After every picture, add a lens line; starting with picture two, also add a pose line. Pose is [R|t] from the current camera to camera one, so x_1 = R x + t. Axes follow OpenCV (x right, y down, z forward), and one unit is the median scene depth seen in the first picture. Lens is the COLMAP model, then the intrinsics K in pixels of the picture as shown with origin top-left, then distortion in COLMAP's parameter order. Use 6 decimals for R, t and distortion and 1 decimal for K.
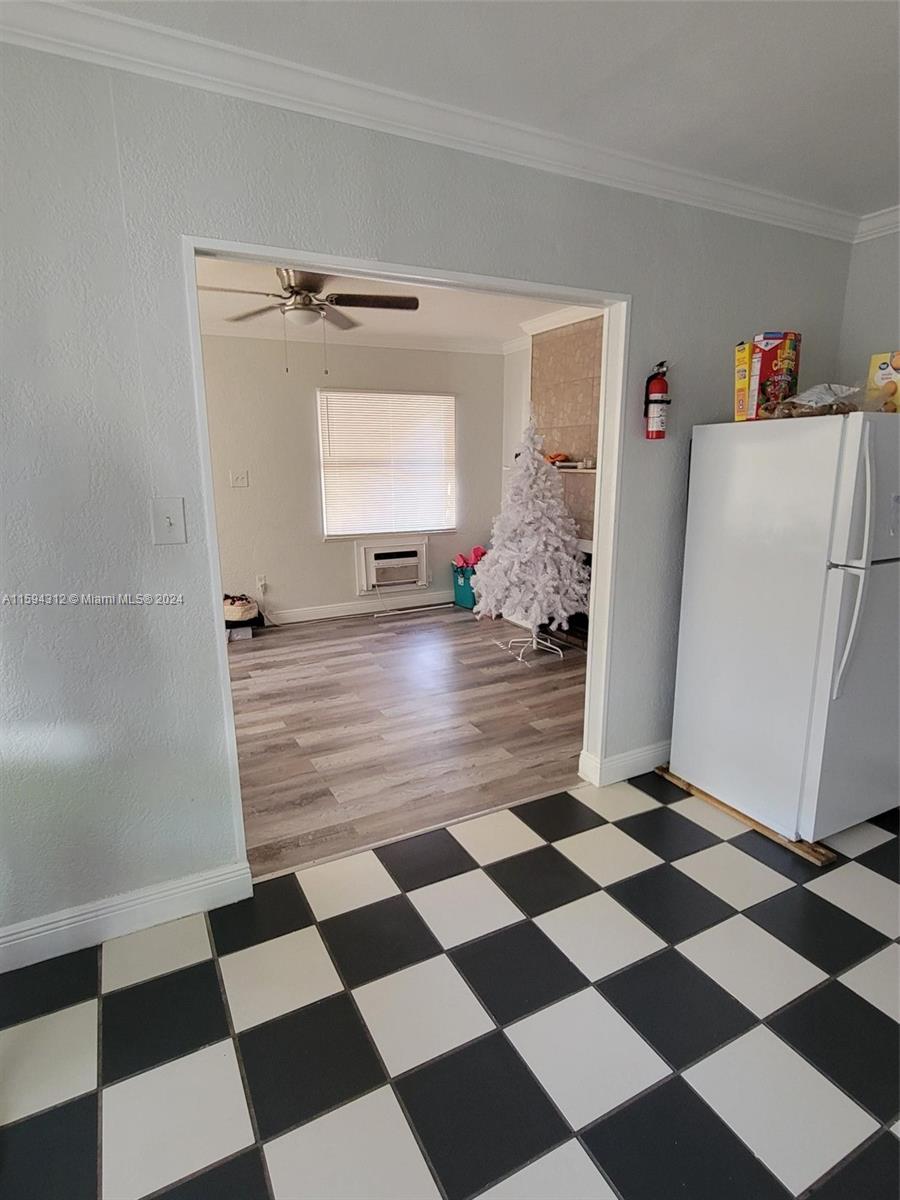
lens RADIAL K [[643.5, 0, 450.0], [0, 643.5, 600.0], [0, 0, 1]] dist [-0.000648, 0.000855]
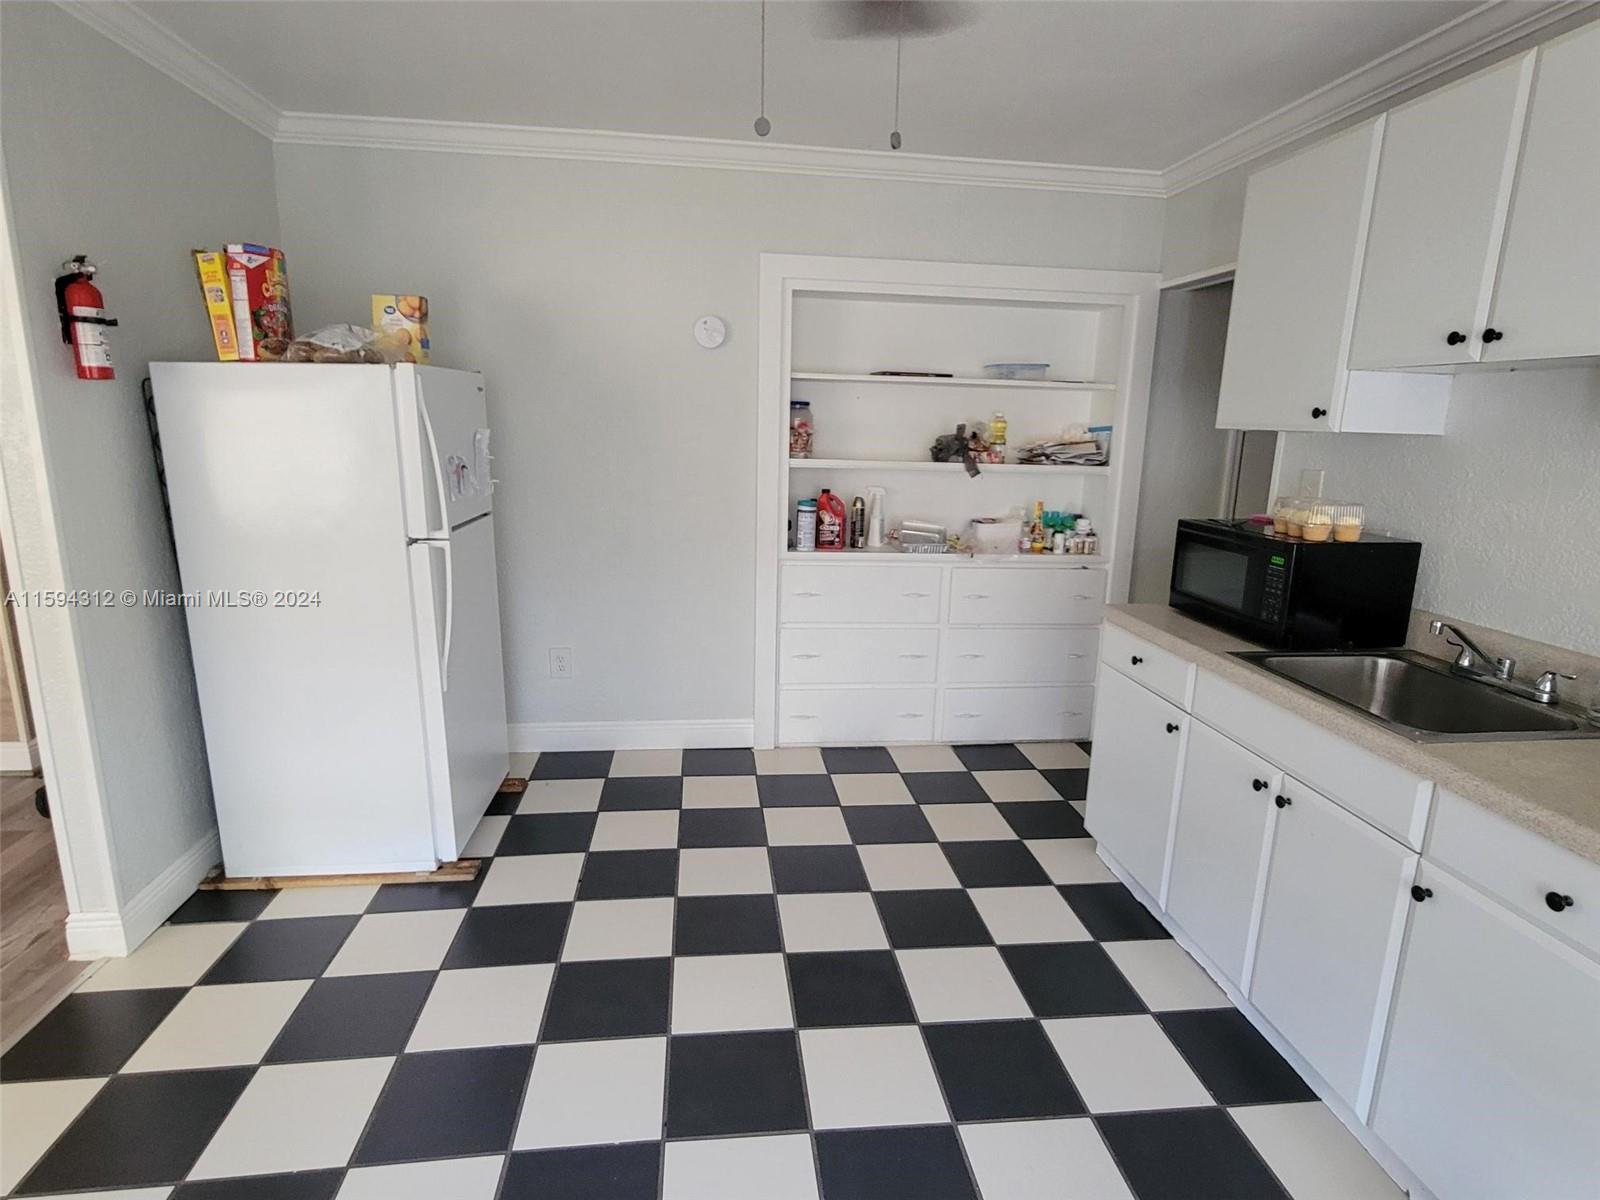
lens RADIAL K [[857.9, 0, 800.0], [0, 857.9, 600.0], [0, 0, 1]] dist [-0.000648, 0.000855]
pose [[0.365388, -0.184049, 0.912479, -0.245067], [0.182202, 0.975438, 0.123788, -0.021579], [-0.912849, 0.121025, 0.389947, 0.082180]]
